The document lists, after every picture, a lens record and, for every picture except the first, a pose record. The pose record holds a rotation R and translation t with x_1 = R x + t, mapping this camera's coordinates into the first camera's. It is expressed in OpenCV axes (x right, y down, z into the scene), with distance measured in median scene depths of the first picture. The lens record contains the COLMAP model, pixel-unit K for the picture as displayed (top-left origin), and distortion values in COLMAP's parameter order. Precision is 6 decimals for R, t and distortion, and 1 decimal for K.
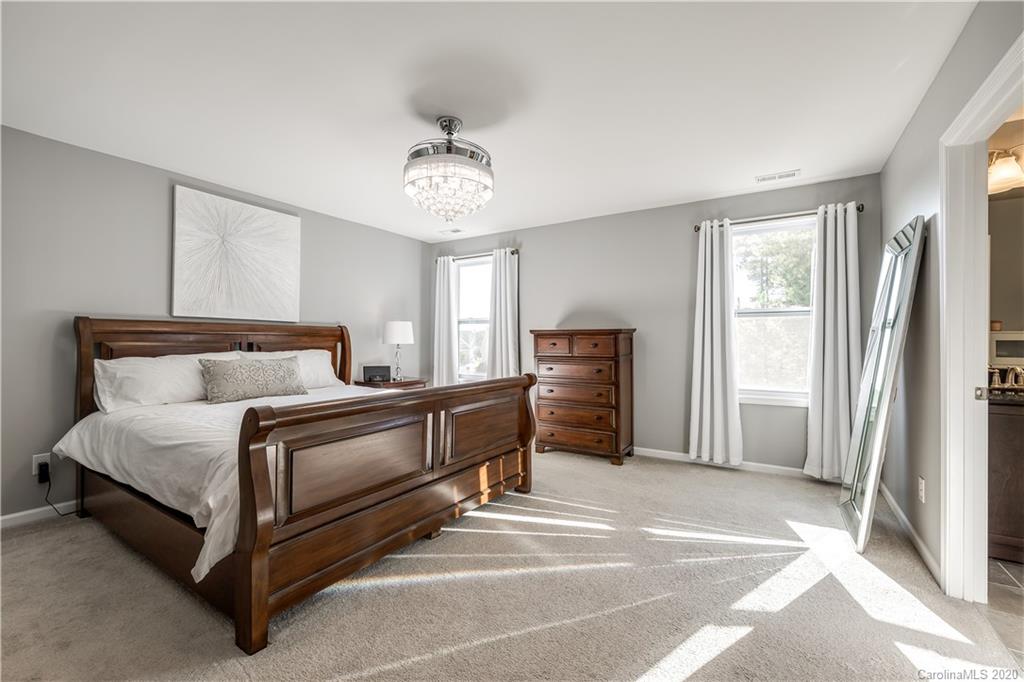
lens RADIAL K [[437.2, 0, 514.3], [0, 437.2, 336.4], [0, 0, 1]] dist [-0.001208, -0.000656]
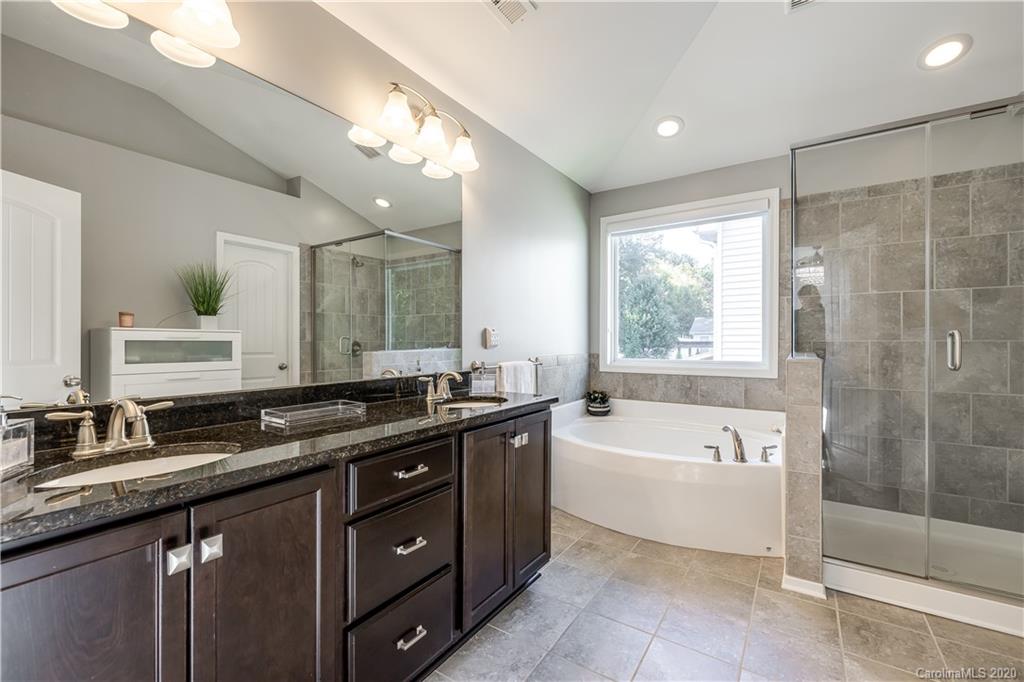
lens RADIAL K [[437.2, 0, 511.9], [0, 437.2, 340.8], [0, 0, 1]] dist [-0.001208, -0.000656]
pose [[0.038081, -0.003332, 0.999269, 0.727817], [-0.005693, 0.999977, 0.003552, 0.006838], [-0.999258, -0.005824, 0.038061, 0.599976]]
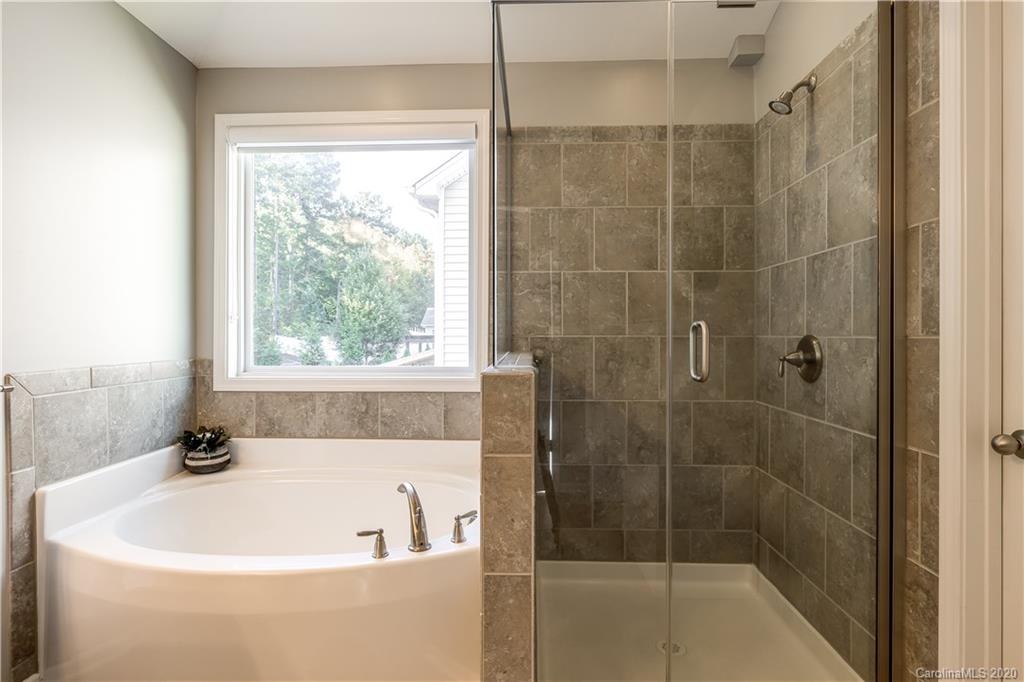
lens RADIAL K [[531.2, 0, 513.0], [0, 531.2, 336.0], [0, 0, 1]] dist [-0.004800, 0.000399]
pose [[-0.490784, -0.005823, 0.871262, 1.093656], [-0.007423, 0.999969, 0.002502, 0.003830], [-0.871250, -0.005240, -0.490812, 0.343865]]
